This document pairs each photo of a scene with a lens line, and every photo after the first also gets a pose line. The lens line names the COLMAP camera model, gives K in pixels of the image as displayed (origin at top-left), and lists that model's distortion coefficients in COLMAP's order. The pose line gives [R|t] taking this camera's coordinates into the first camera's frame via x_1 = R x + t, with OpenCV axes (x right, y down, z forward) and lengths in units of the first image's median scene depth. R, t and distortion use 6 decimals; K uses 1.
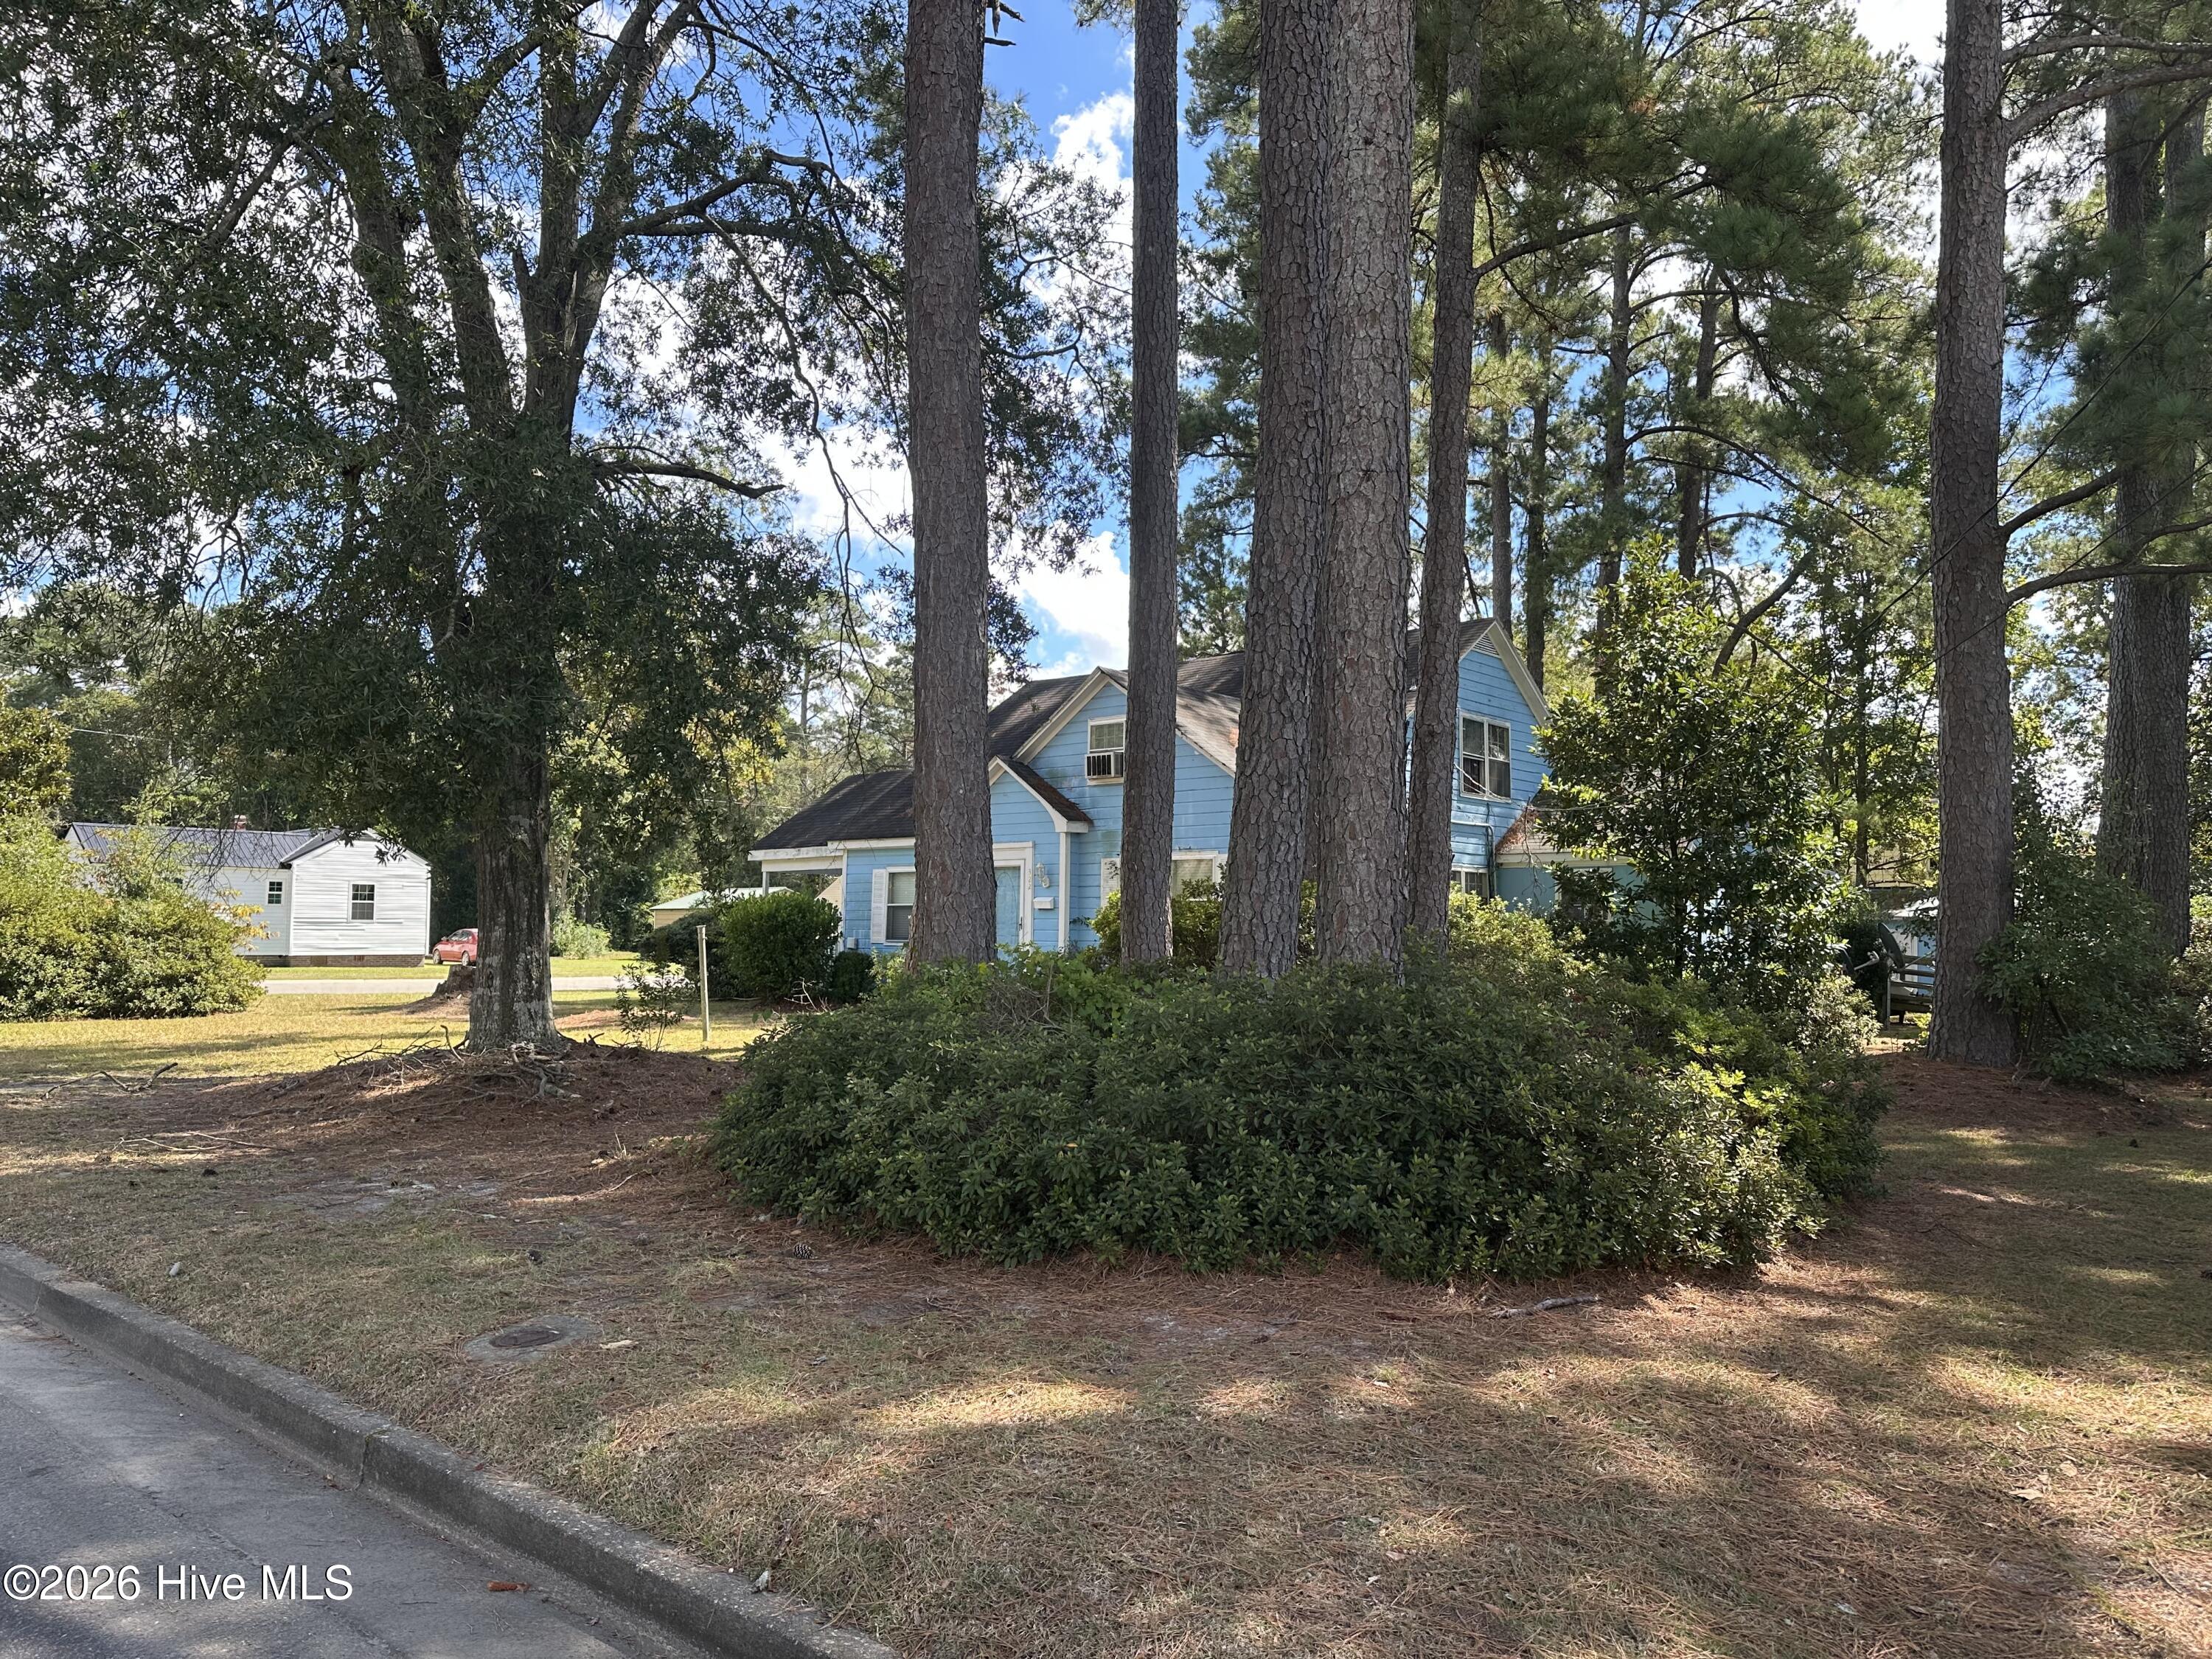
lens RADIAL K [[1535.5, 0, 1113.1], [0, 1535.5, 847.7], [0, 0, 1]] dist [0.135608, -0.192658]
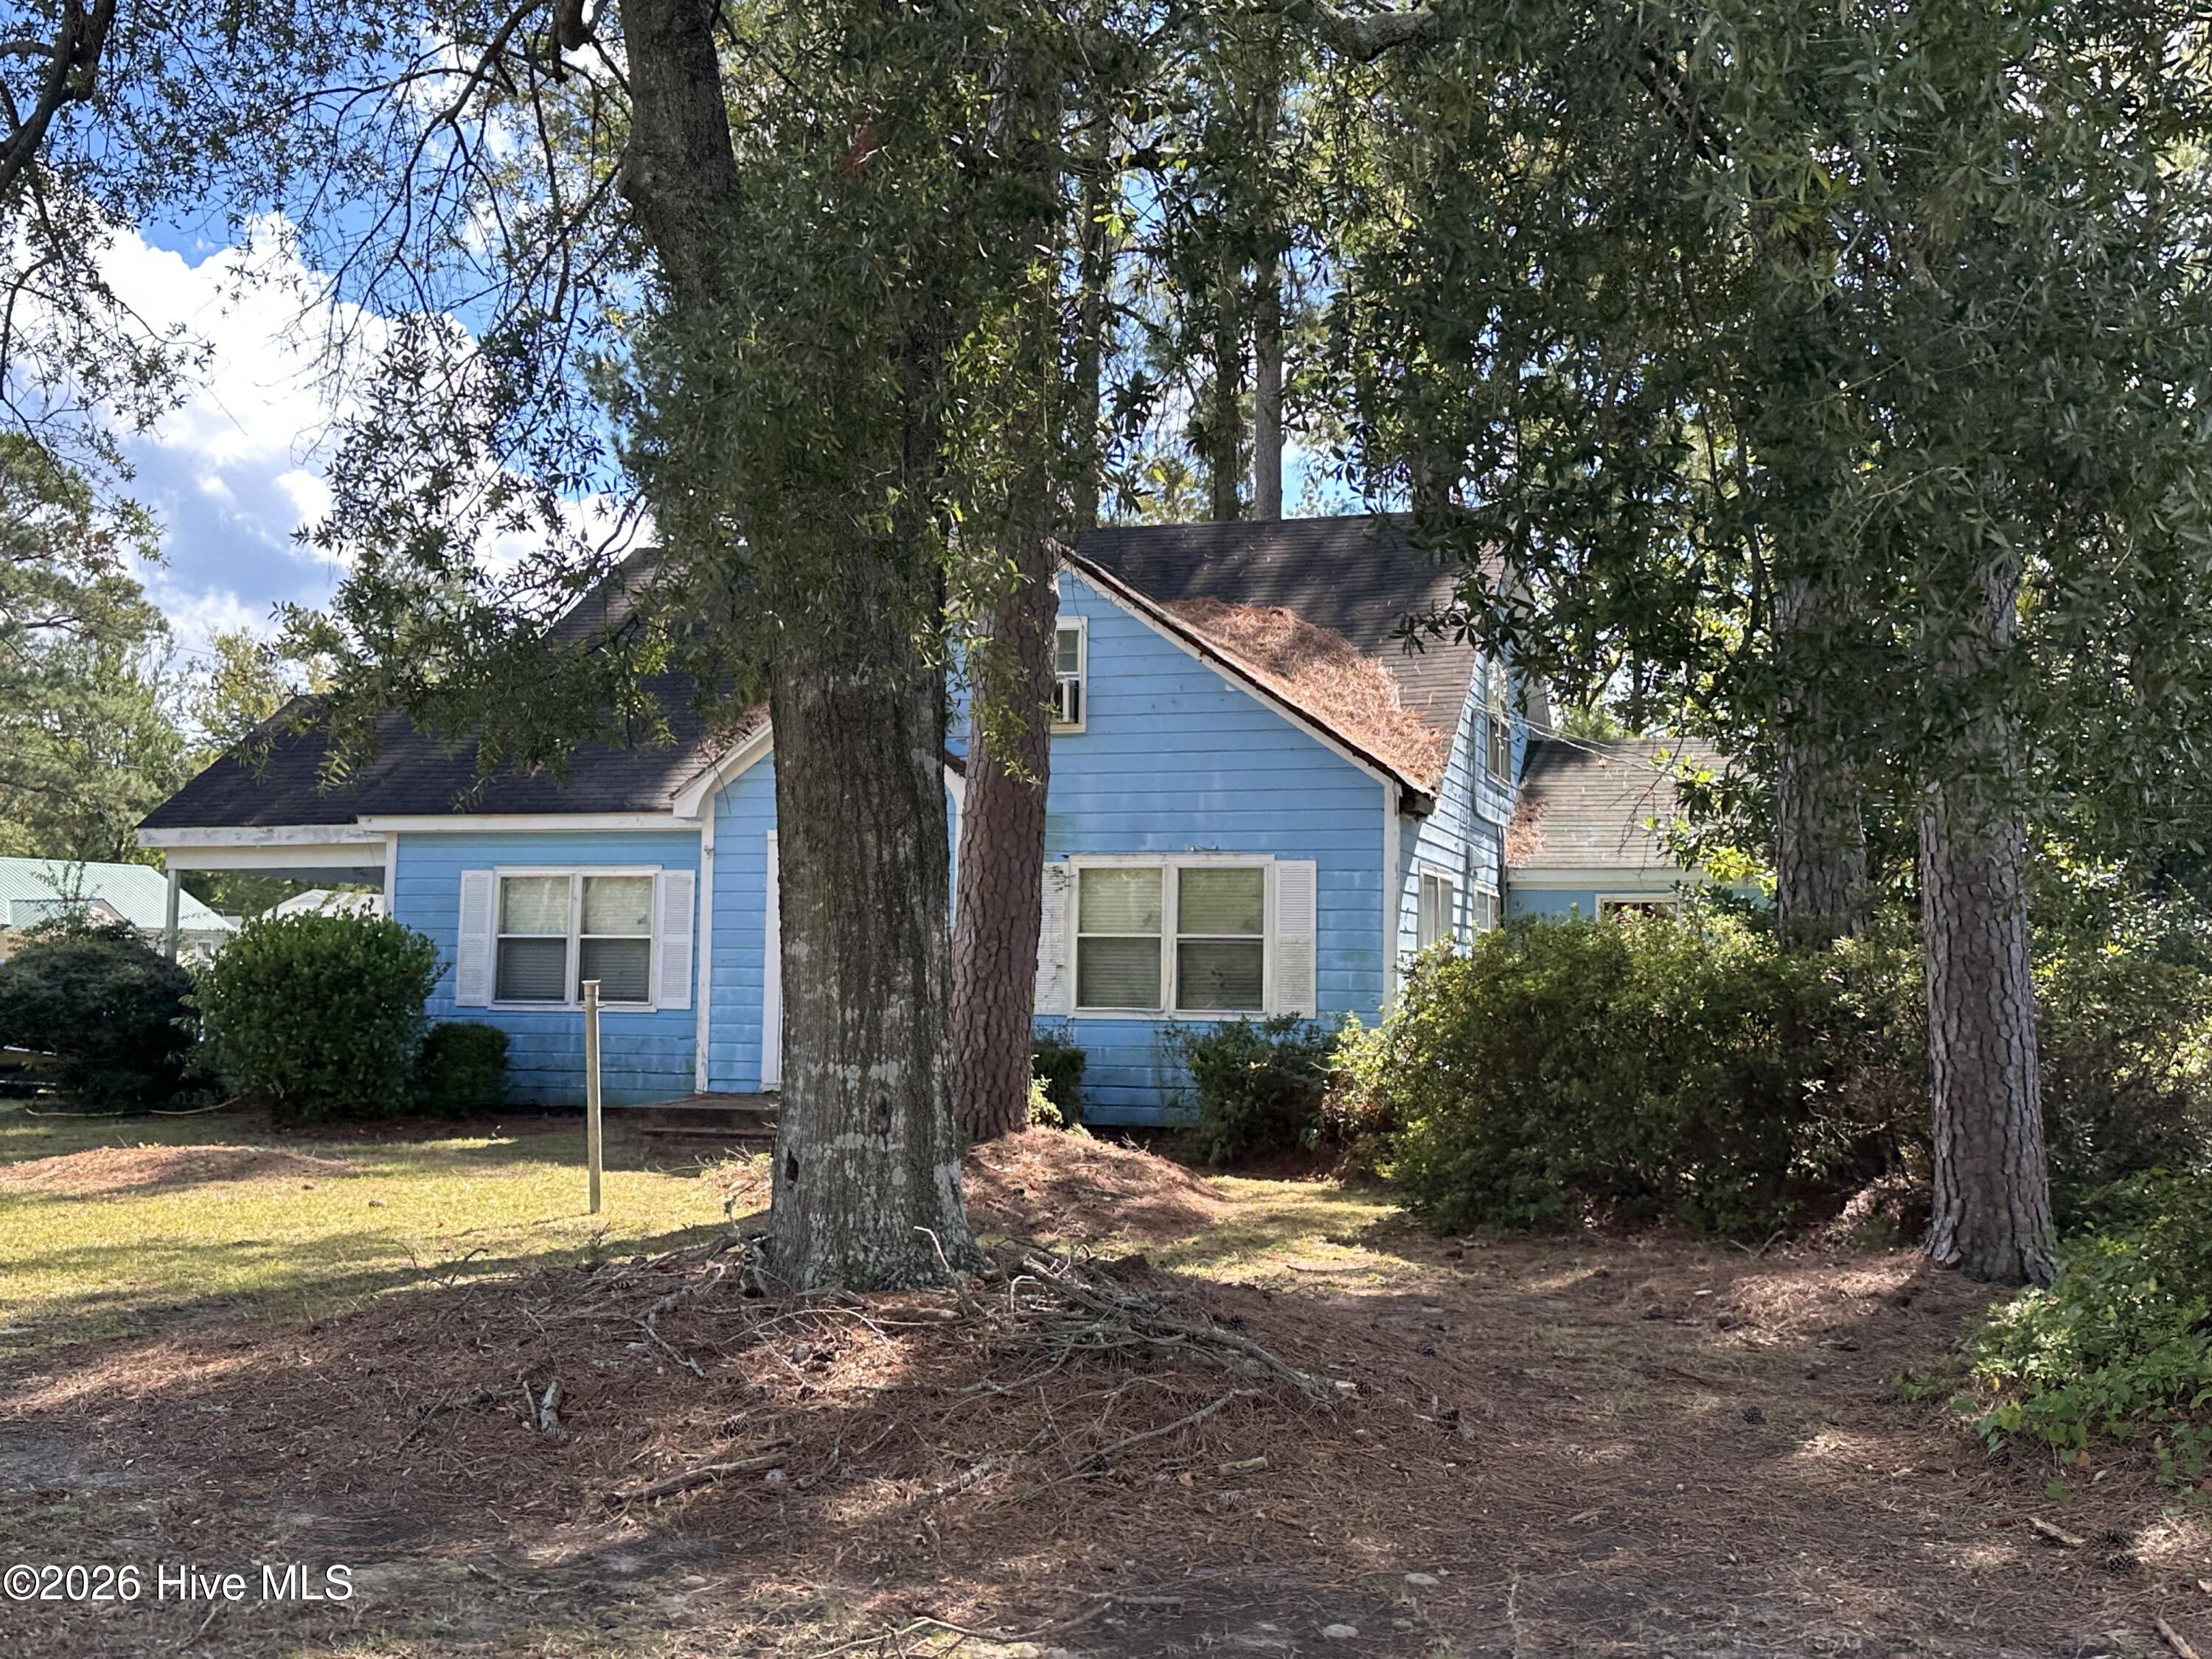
lens RADIAL K [[2261.0, 0, 1124.0], [0, 2261.0, 835.0], [0, 0, 1]] dist [0.185940, -0.371584]
pose [[0.920360, 0.029092, 0.389990, -0.309604], [-0.026867, 0.999577, -0.011160, 0.004798], [-0.390149, -0.000207, 0.920752, 0.193849]]
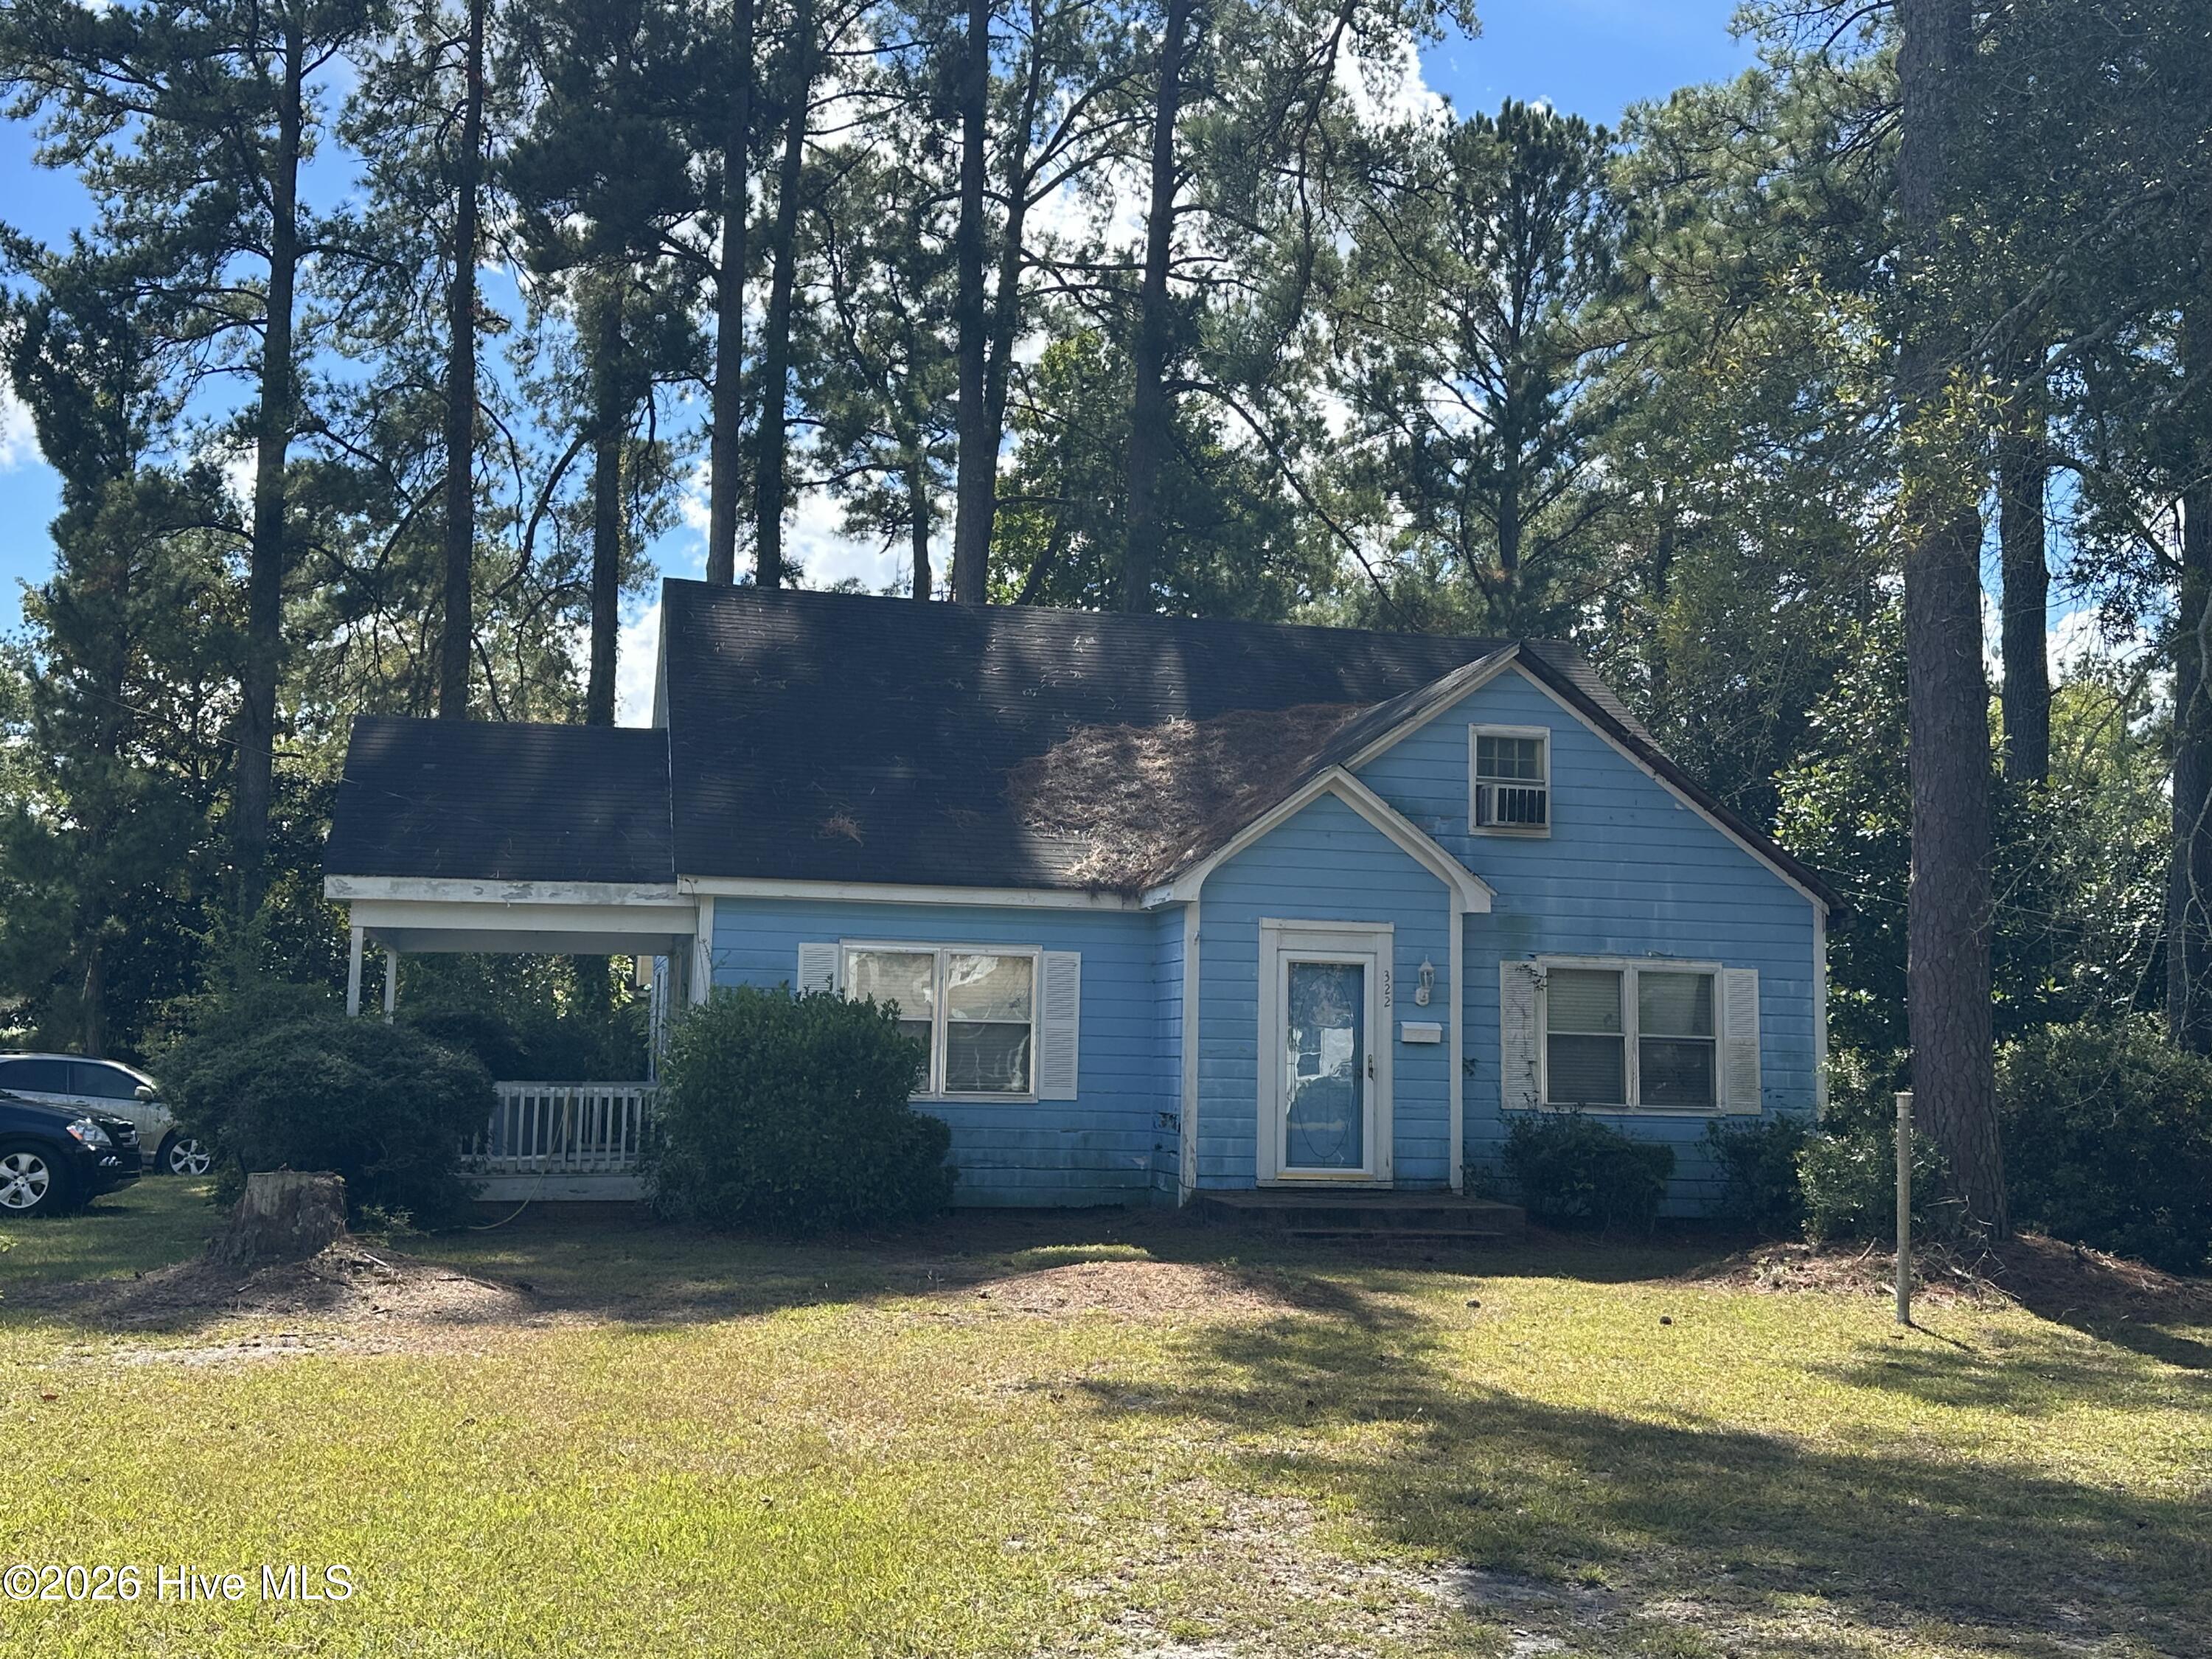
lens RADIAL K [[2260.0, 0, 1110.9], [0, 2260.0, 799.1], [0, 0, 1]] dist [0.189078, -0.380745]
pose [[0.587689, 0.097874, 0.803145, -0.815999], [-0.061009, 0.995191, -0.076635, 0.021238], [-0.806783, -0.003961, 0.590834, 0.593470]]
